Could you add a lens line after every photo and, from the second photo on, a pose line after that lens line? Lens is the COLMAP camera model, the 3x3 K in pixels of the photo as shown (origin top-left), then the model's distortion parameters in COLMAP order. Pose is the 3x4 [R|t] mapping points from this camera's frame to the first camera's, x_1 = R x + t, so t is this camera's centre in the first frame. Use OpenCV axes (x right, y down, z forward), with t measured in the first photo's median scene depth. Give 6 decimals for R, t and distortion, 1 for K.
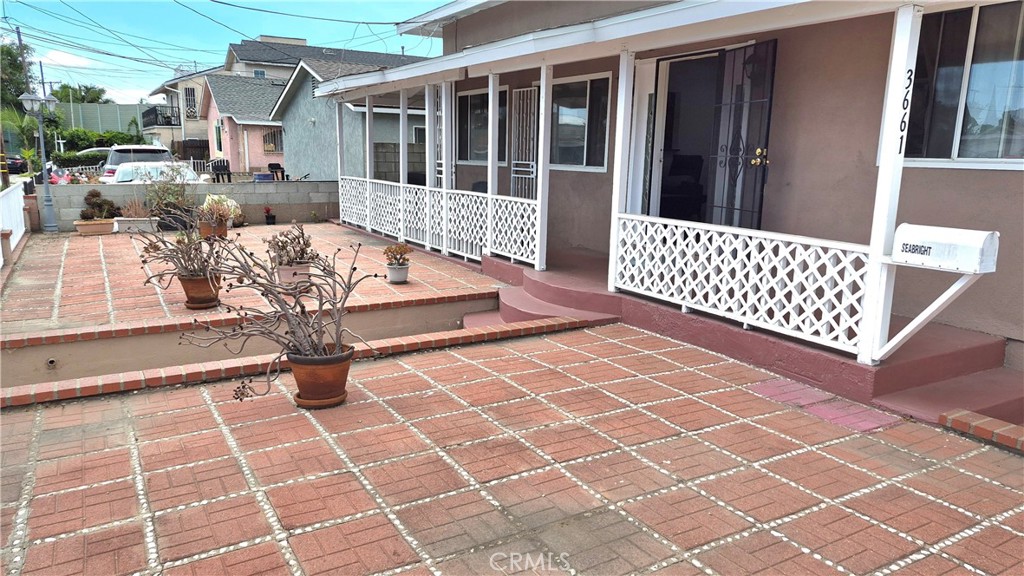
lens RADIAL K [[708.3, 0, 509.9], [0, 708.3, 295.0], [0, 0, 1]] dist [0.090397, -0.103885]
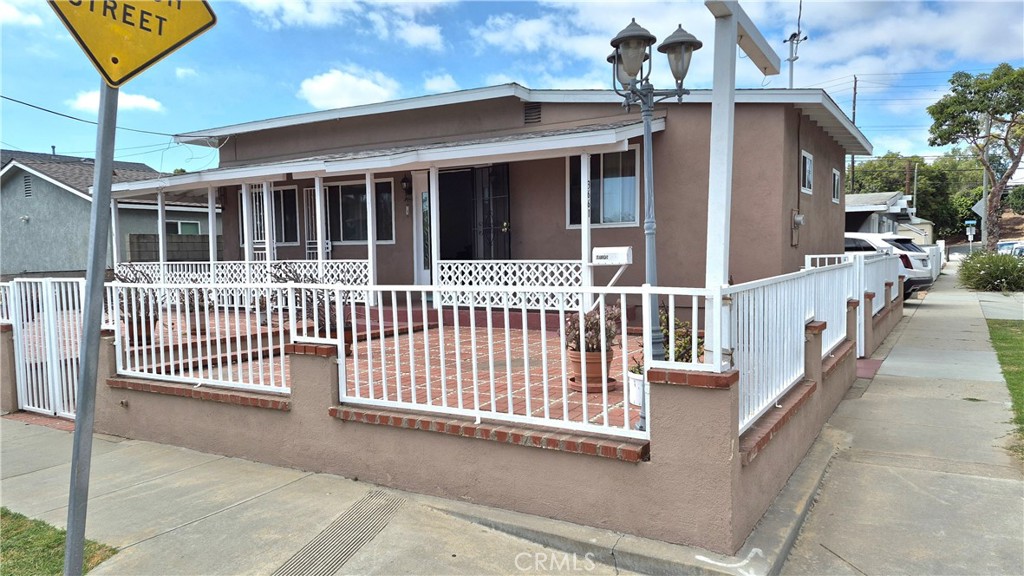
lens RADIAL K [[708.3, 0, 509.0], [0, 708.3, 296.4], [0, 0, 1]] dist [0.090397, -0.103885]
pose [[0.881861, -0.062345, 0.467369, -0.492846], [0.125842, 0.986385, -0.105868, 0.169432], [-0.454406, 0.152175, 0.877700, -0.534720]]
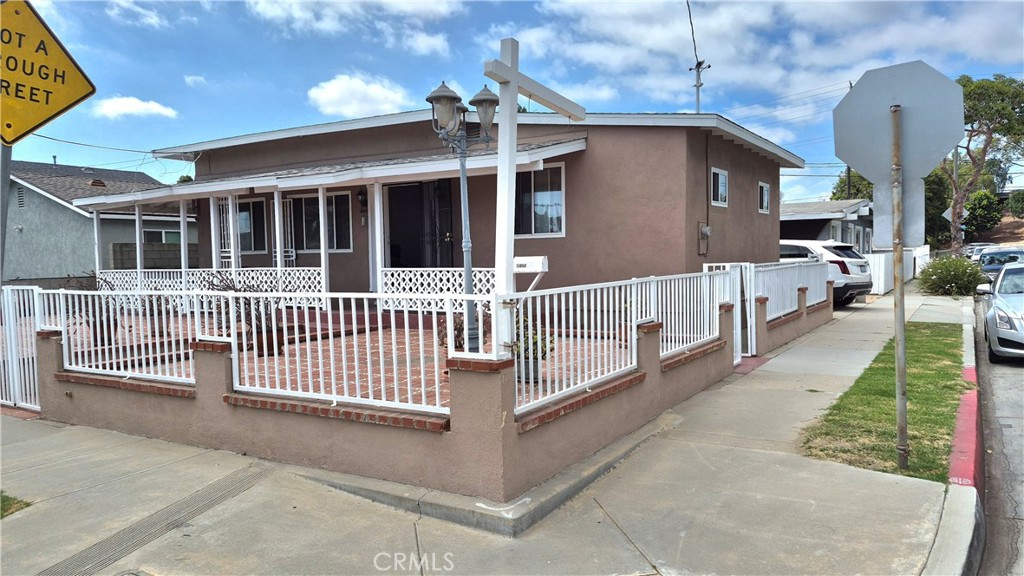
lens RADIAL K [[708.3, 0, 512.2], [0, 708.3, 295.2], [0, 0, 1]] dist [0.090397, -0.103885]
pose [[0.885347, -0.059982, 0.461045, -0.401577], [0.126586, 0.985279, -0.114898, 0.208756], [-0.447366, 0.160086, 0.879907, -0.752164]]
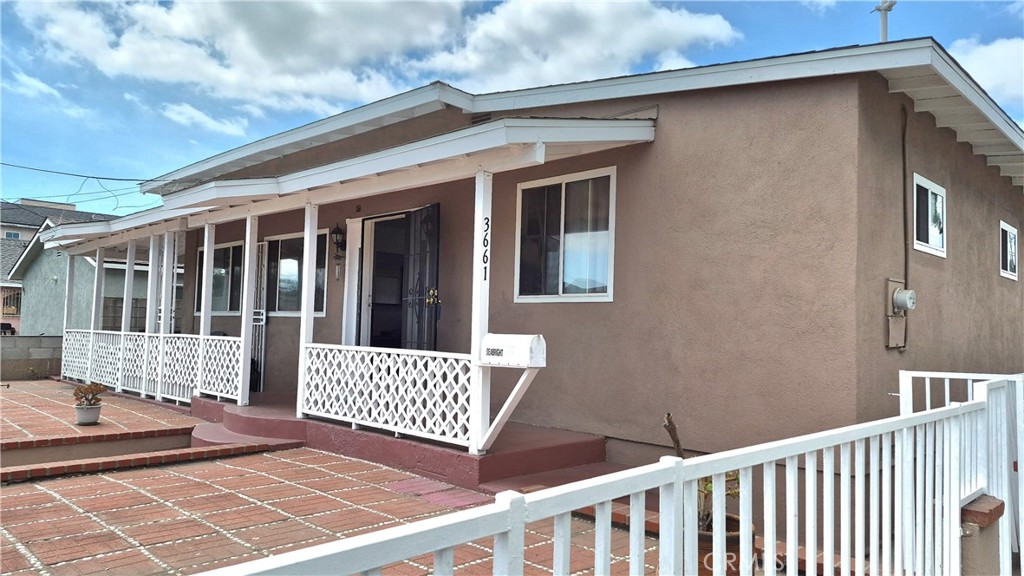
lens RADIAL K [[708.3, 0, 502.2], [0, 708.3, 289.2], [0, 0, 1]] dist [0.090397, -0.103885]
pose [[0.967297, 0.021192, 0.252758, 0.172129], [0.042543, 0.968832, -0.244039, 0.086605], [-0.250052, 0.246812, 0.936247, -0.121433]]
